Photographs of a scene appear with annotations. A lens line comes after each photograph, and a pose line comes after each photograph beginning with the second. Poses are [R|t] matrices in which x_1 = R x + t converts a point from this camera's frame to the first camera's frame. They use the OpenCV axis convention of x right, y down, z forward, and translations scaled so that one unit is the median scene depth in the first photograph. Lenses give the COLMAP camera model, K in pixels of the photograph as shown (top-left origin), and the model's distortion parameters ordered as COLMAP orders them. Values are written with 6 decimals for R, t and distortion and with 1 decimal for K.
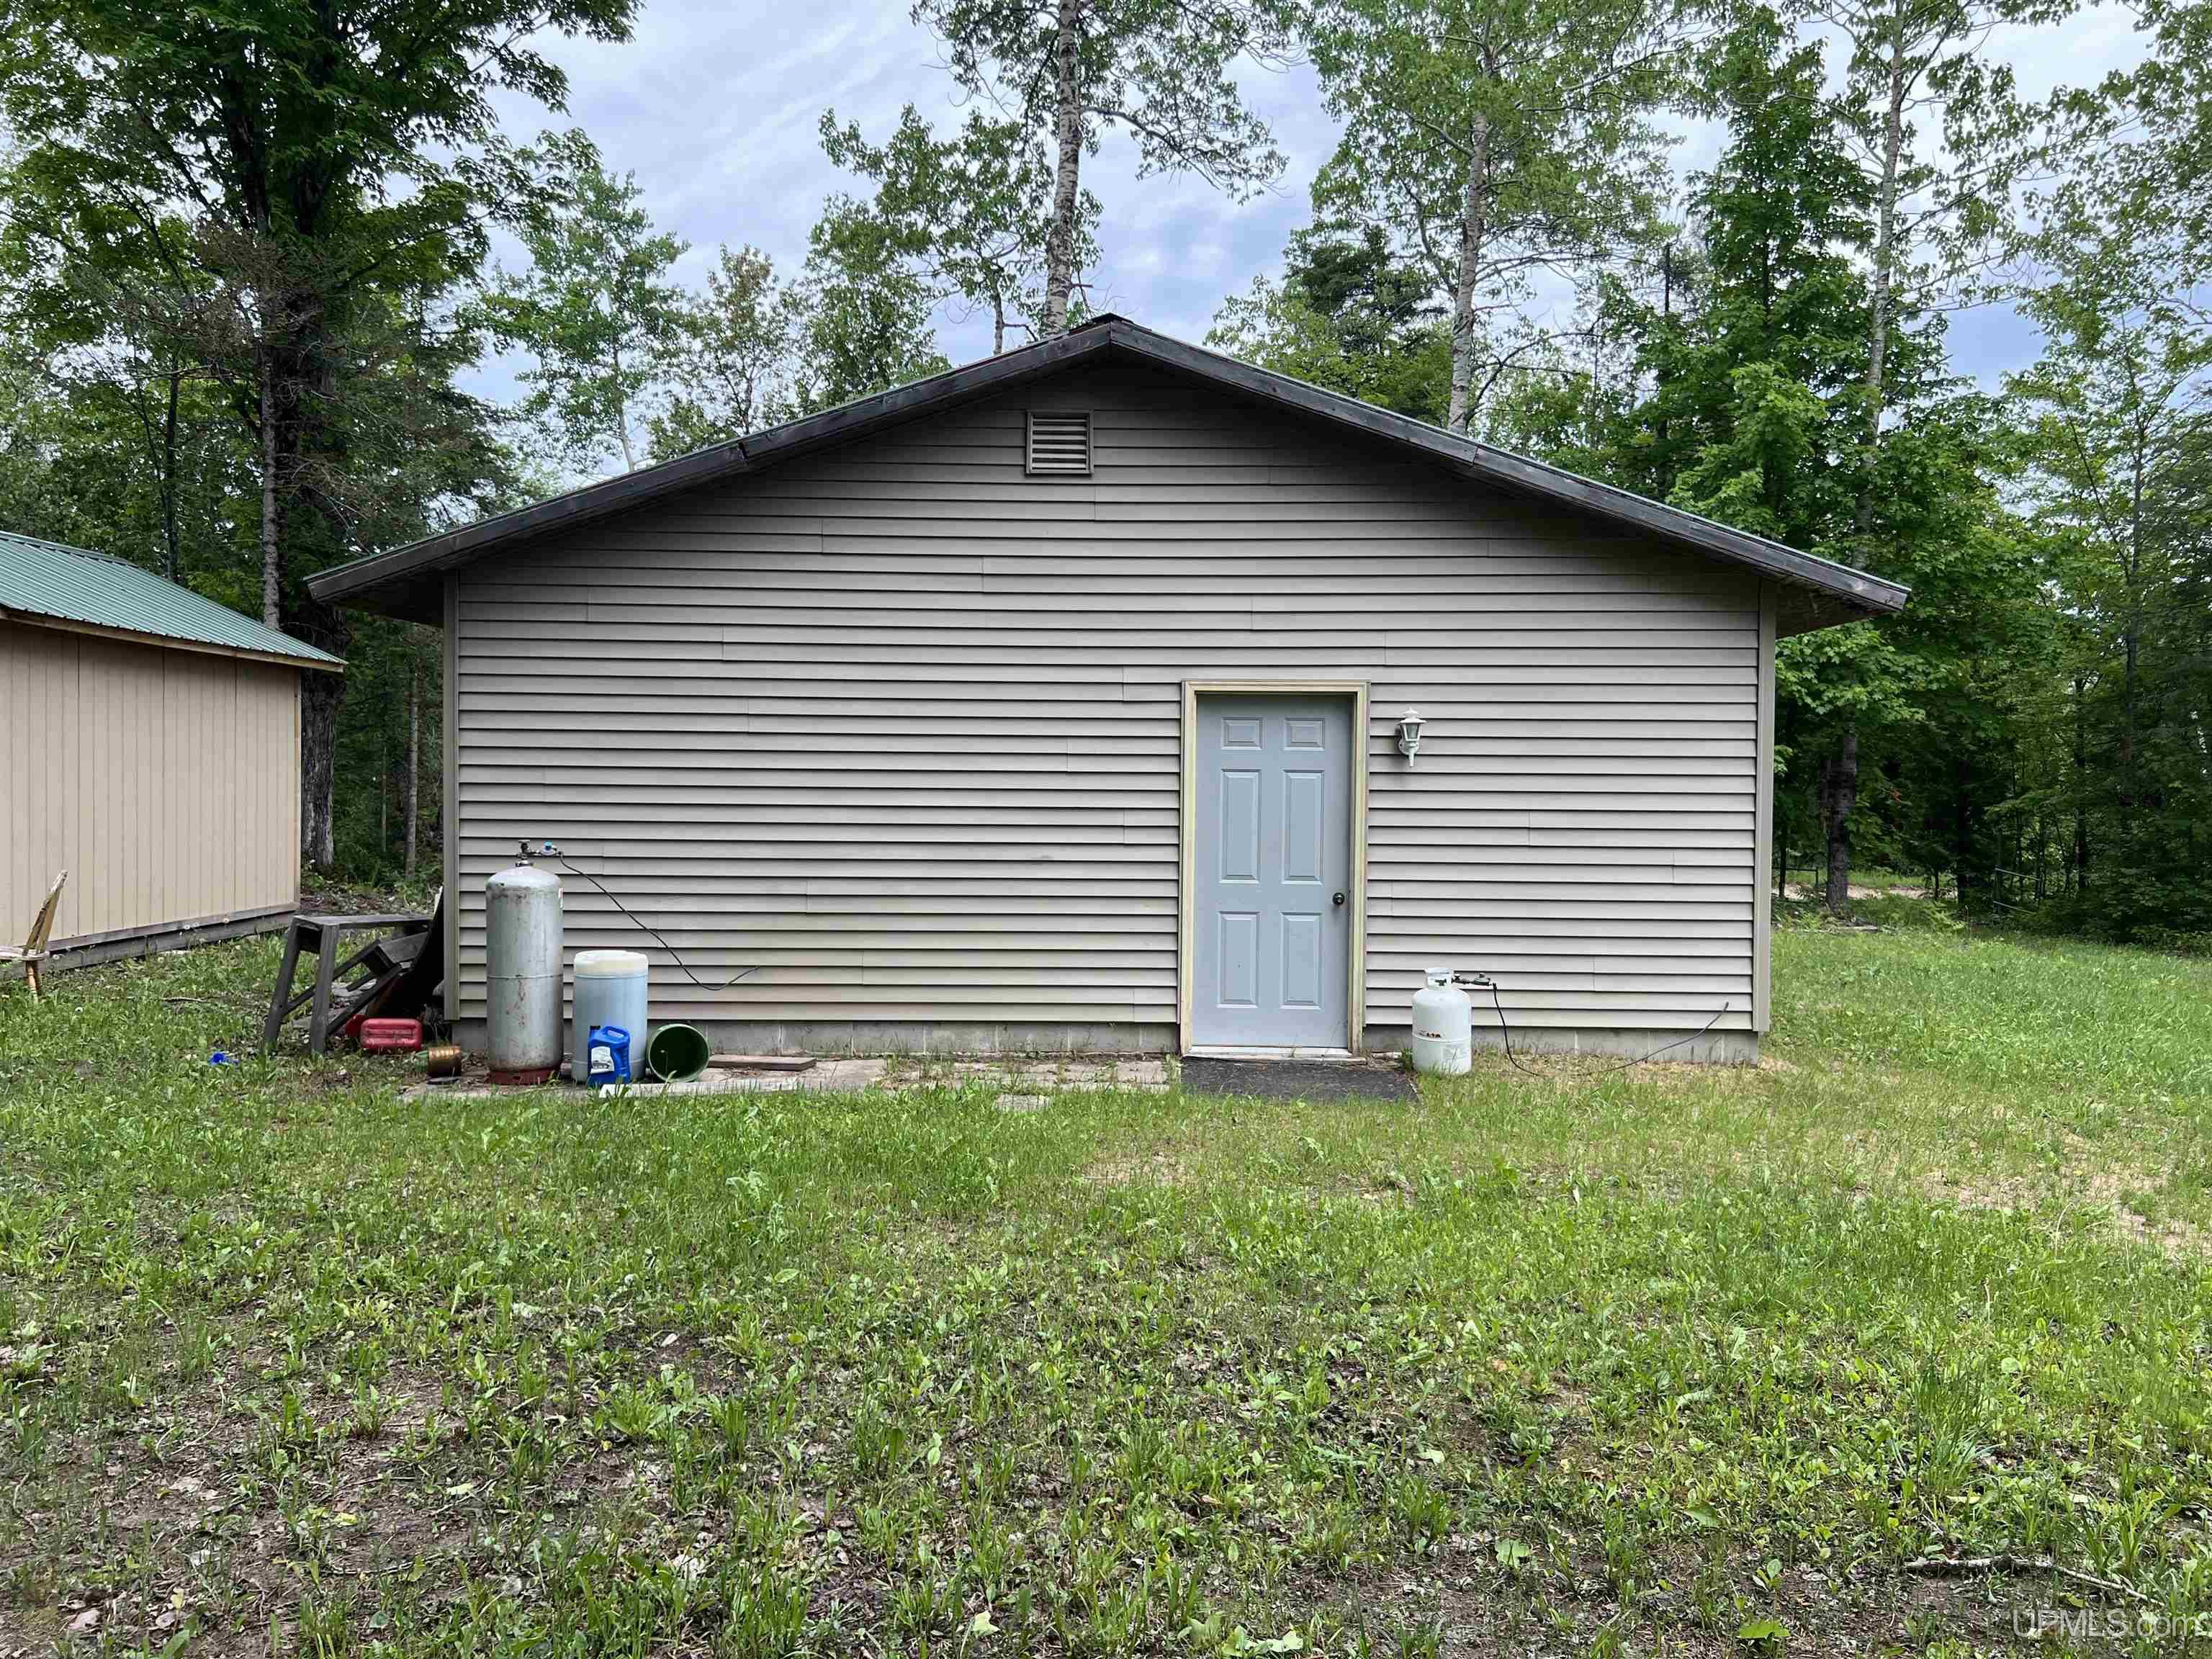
lens RADIAL K [[1657.0, 0, 1146.6], [0, 1657.0, 802.6], [0, 0, 1]] dist [0.014996, -0.013815]
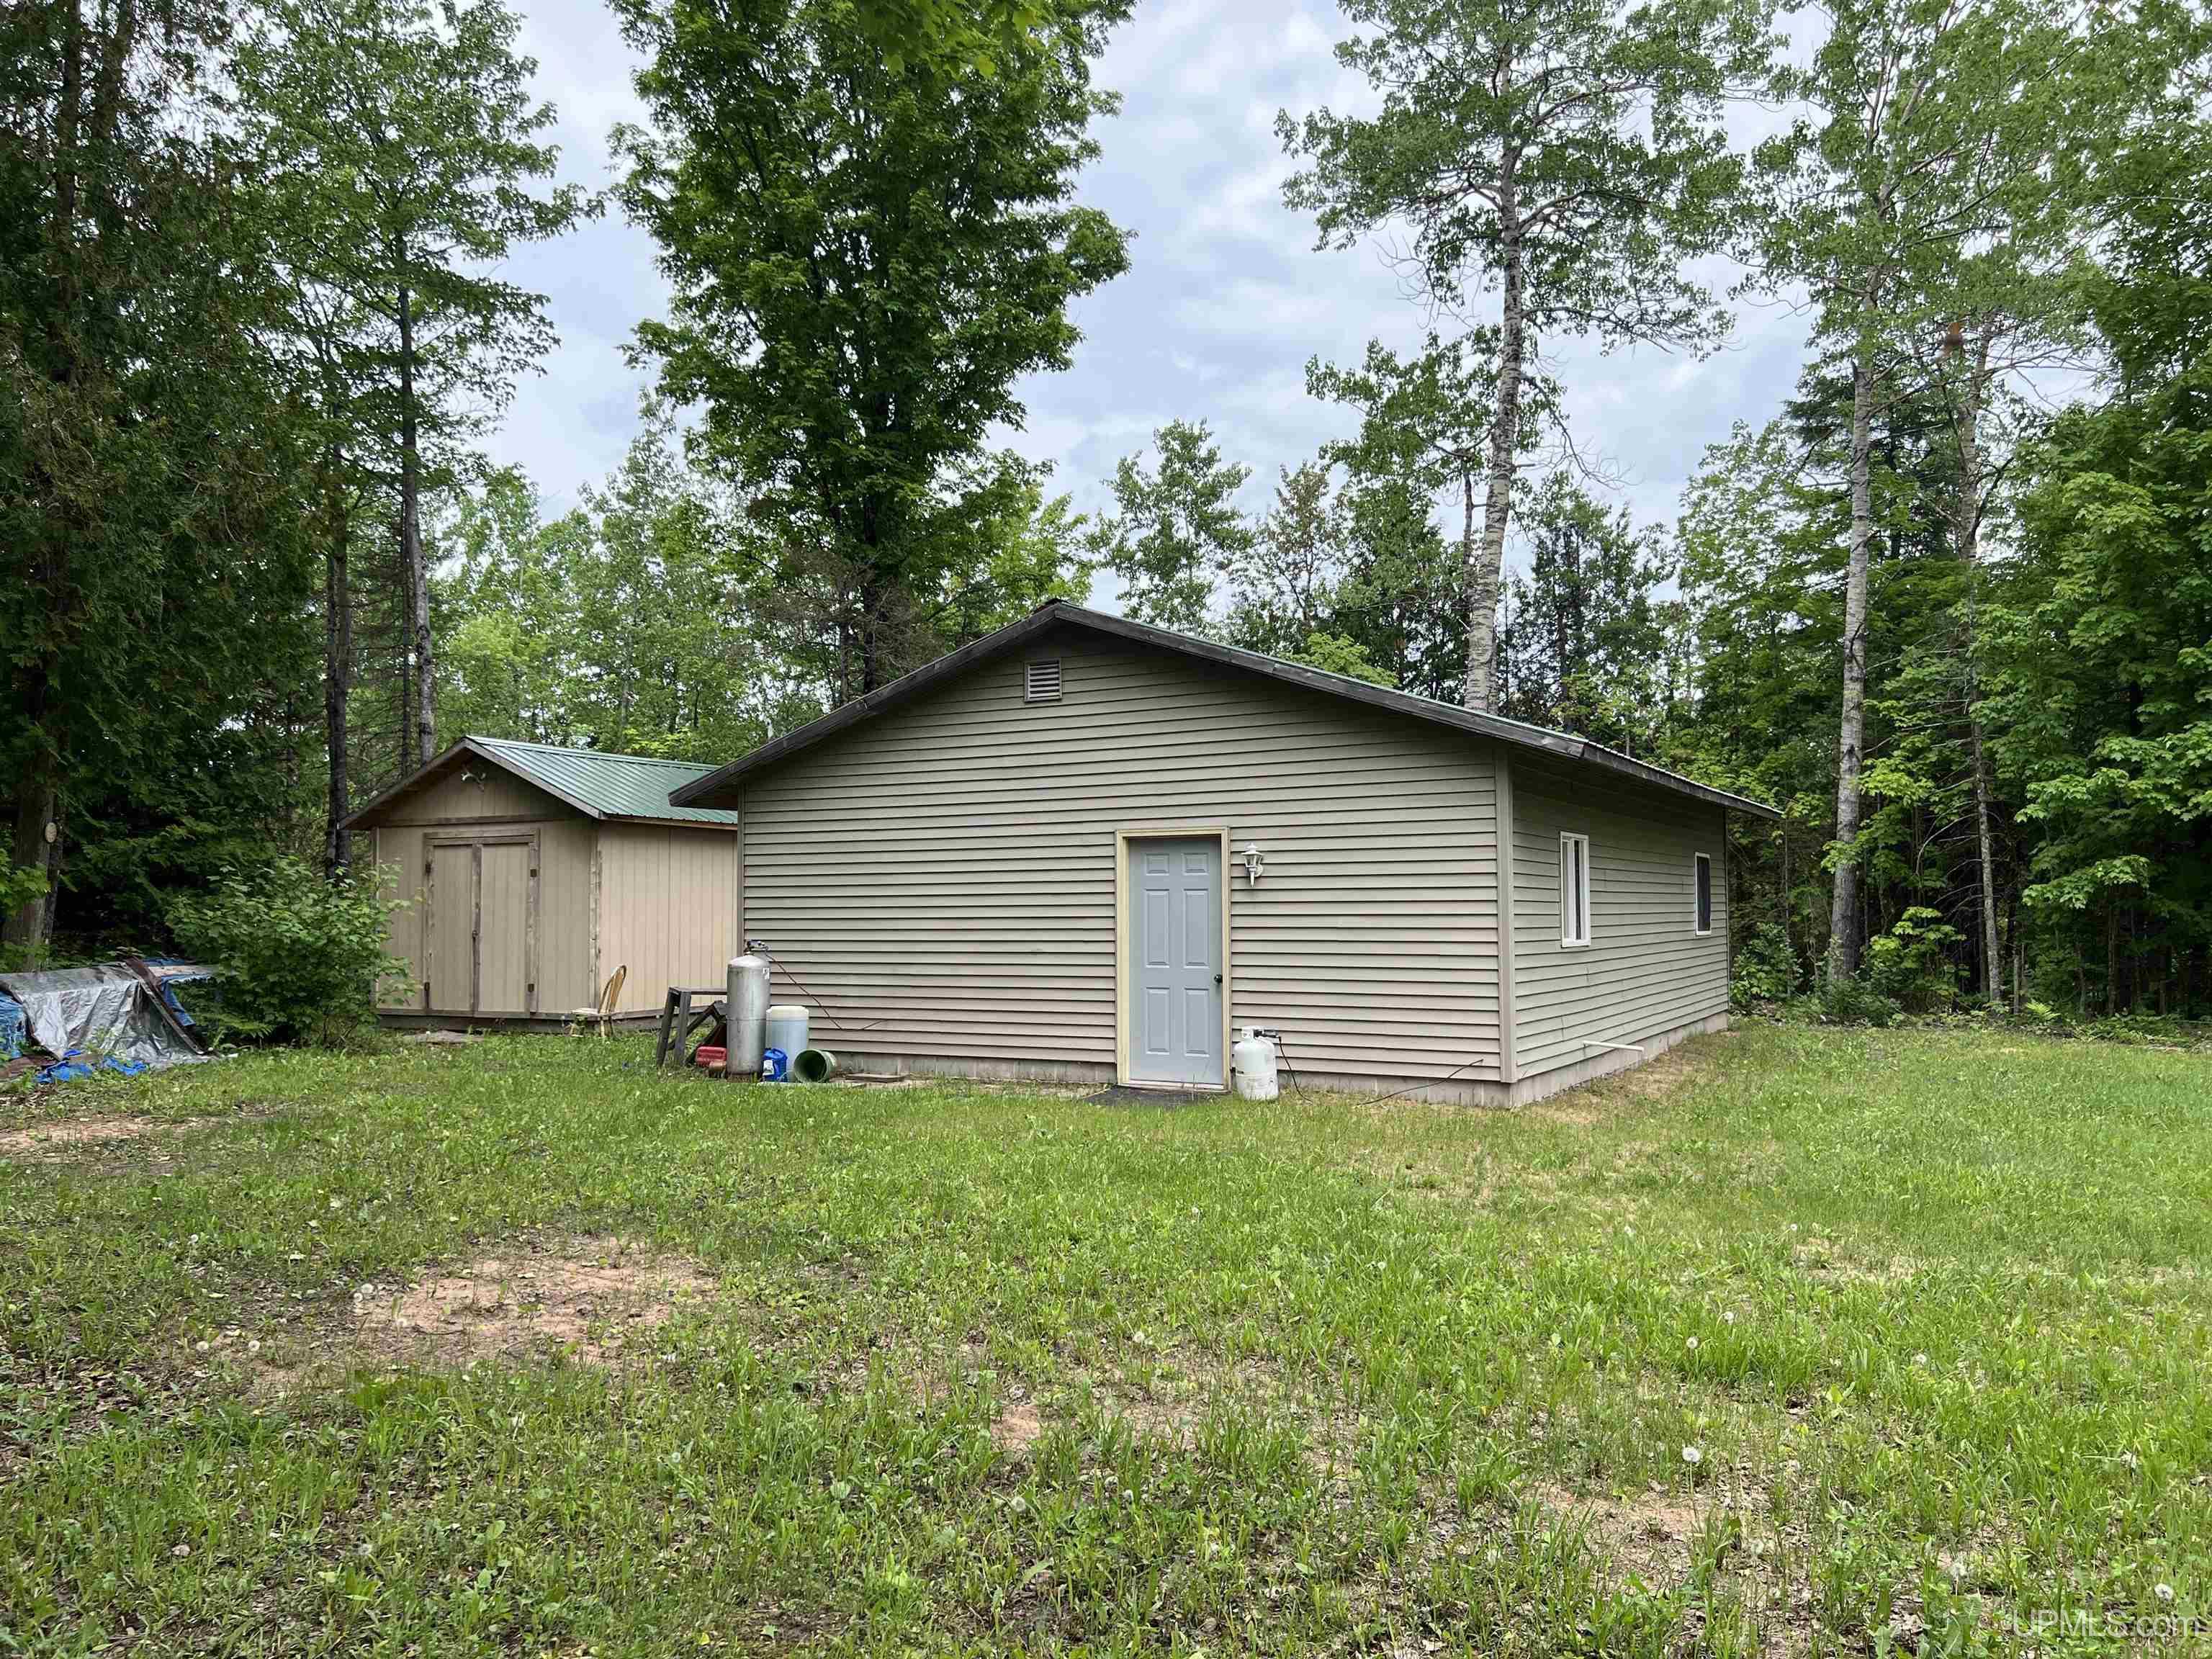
lens RADIAL K [[1657.0, 0, 1104.3], [0, 1657.0, 827.1], [0, 0, 1]] dist [0.014996, -0.013815]
pose [[0.864760, -0.041201, -0.500493, 0.754532], [0.007070, 0.997529, -0.069902, 0.026633], [0.502136, 0.056910, 0.862914, -0.286852]]
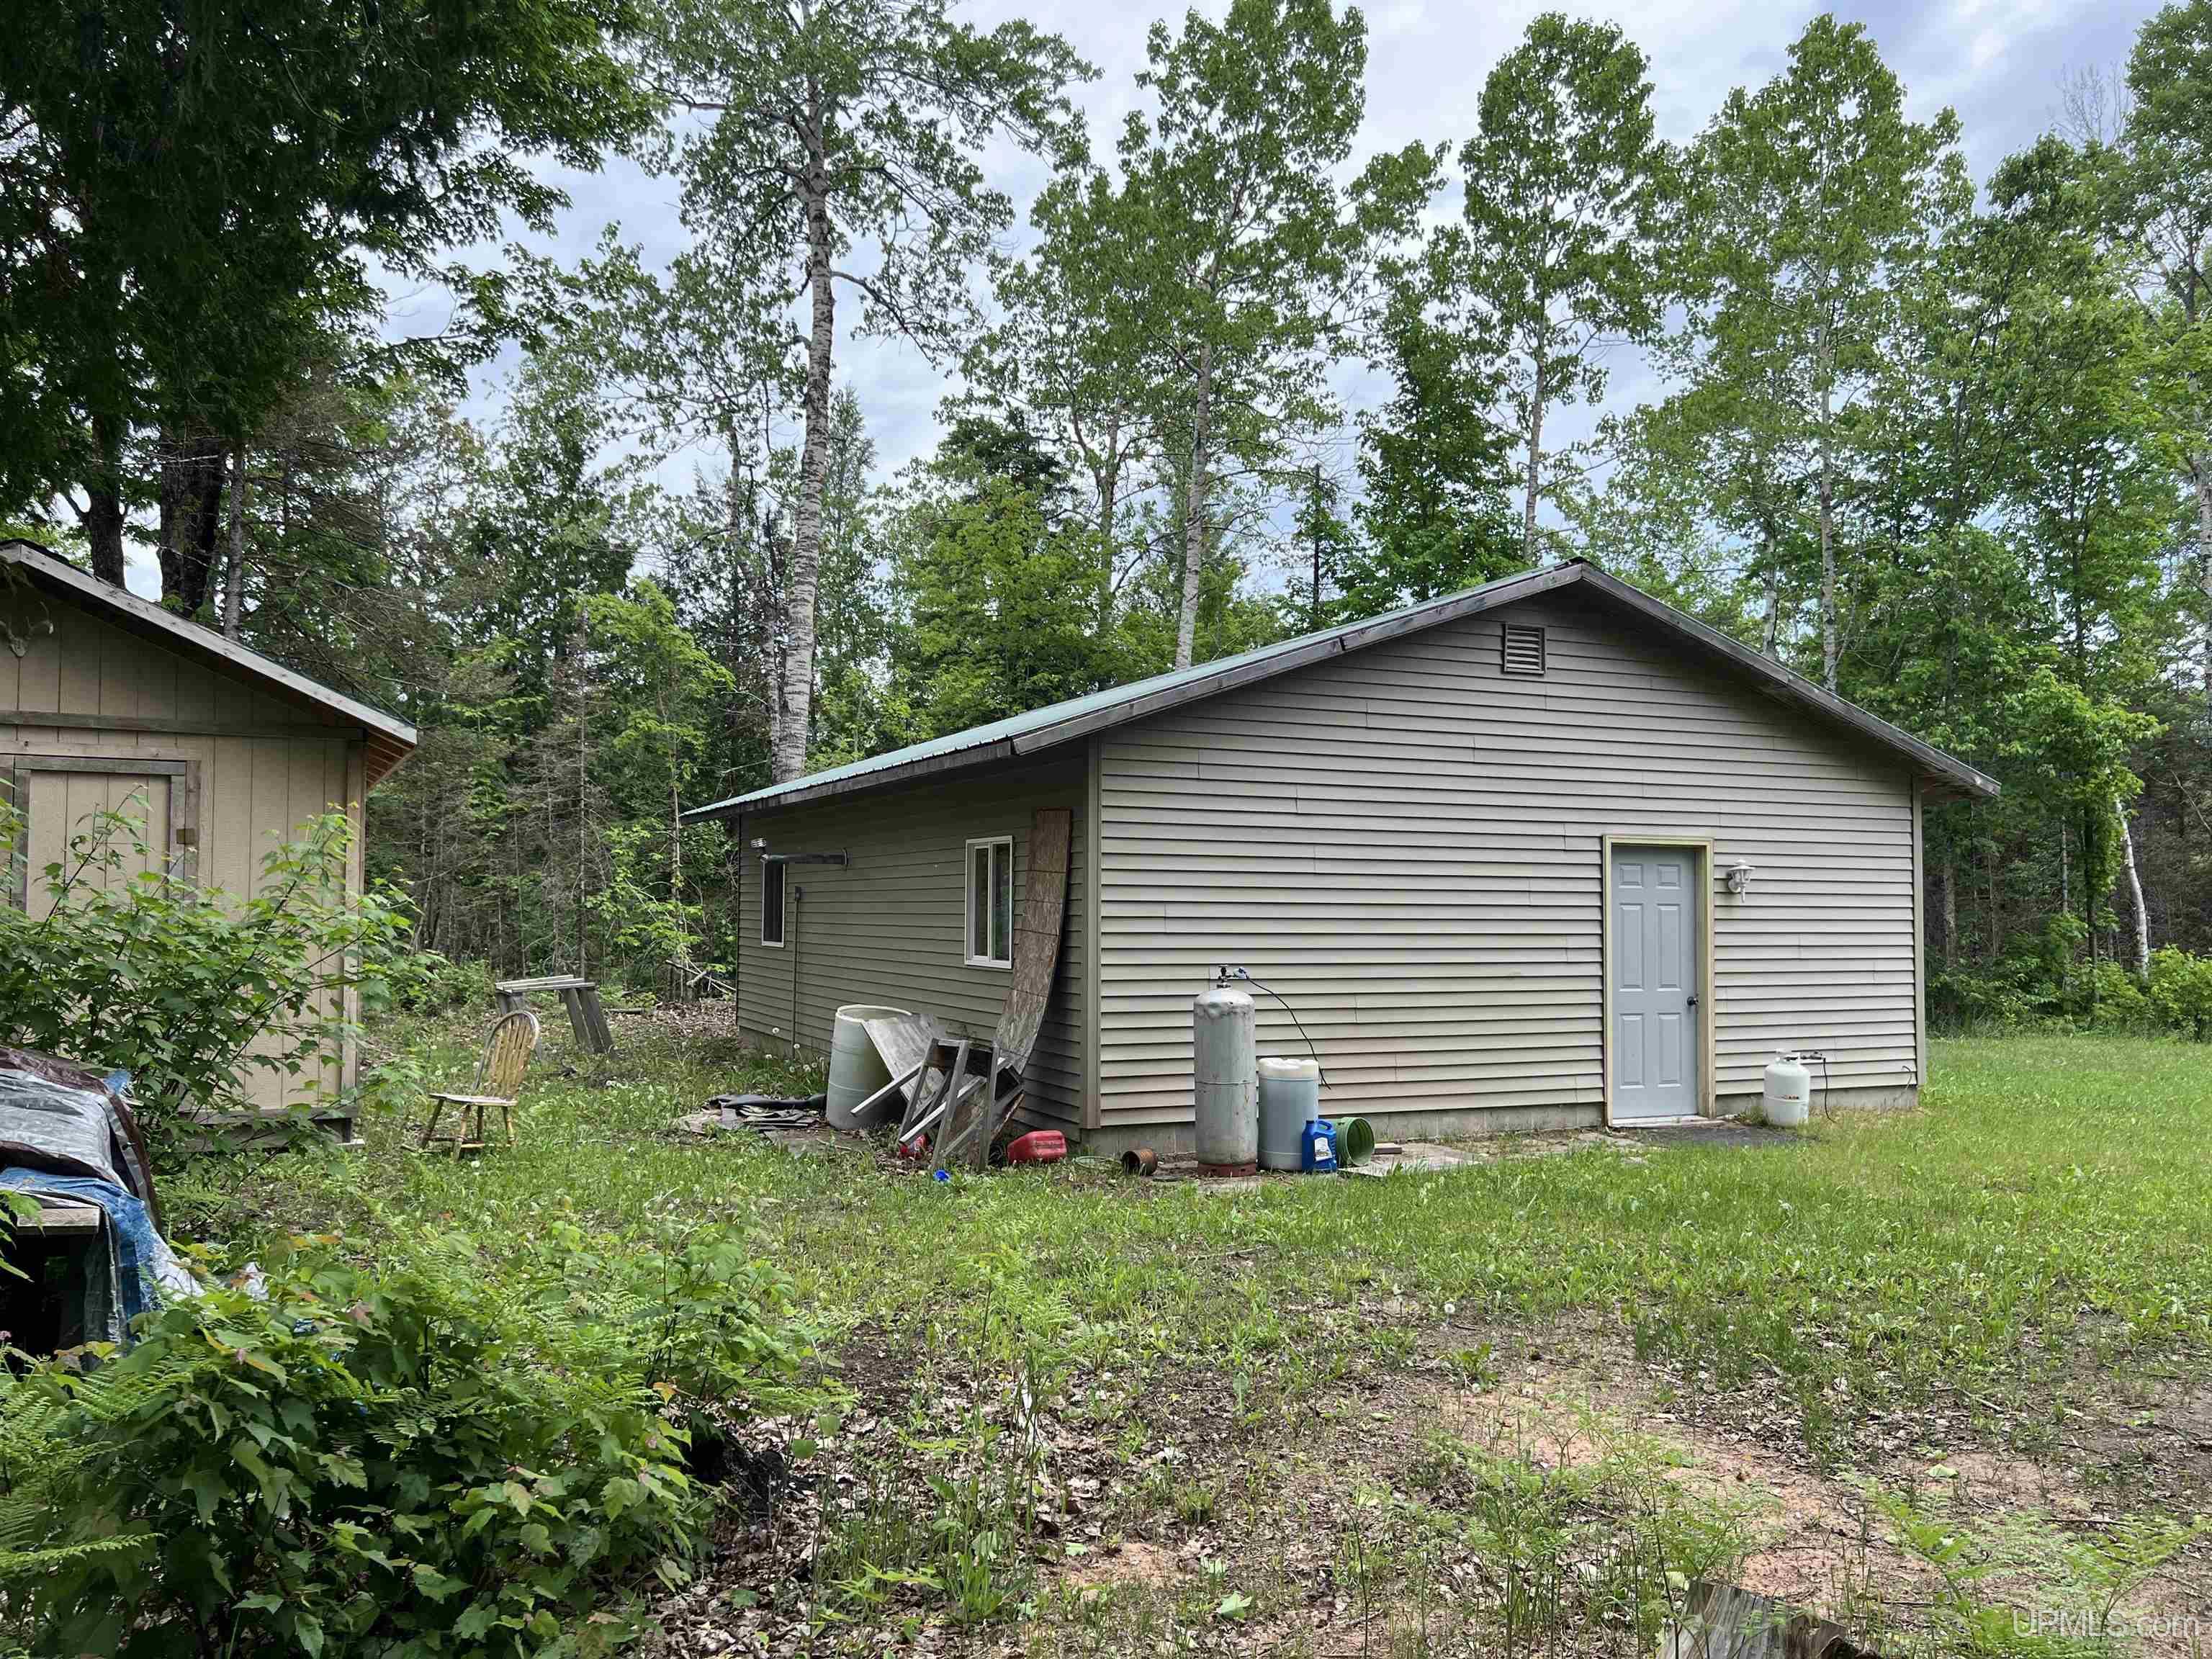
lens RADIAL K [[1657.0, 0, 1128.5], [0, 1657.0, 840.9], [0, 0, 1]] dist [0.014996, -0.013815]
pose [[0.910464, 0.014094, 0.413348, -0.850317], [0.009990, 0.998378, -0.056046, 0.000117], [-0.413468, 0.055157, 0.908847, -0.027389]]
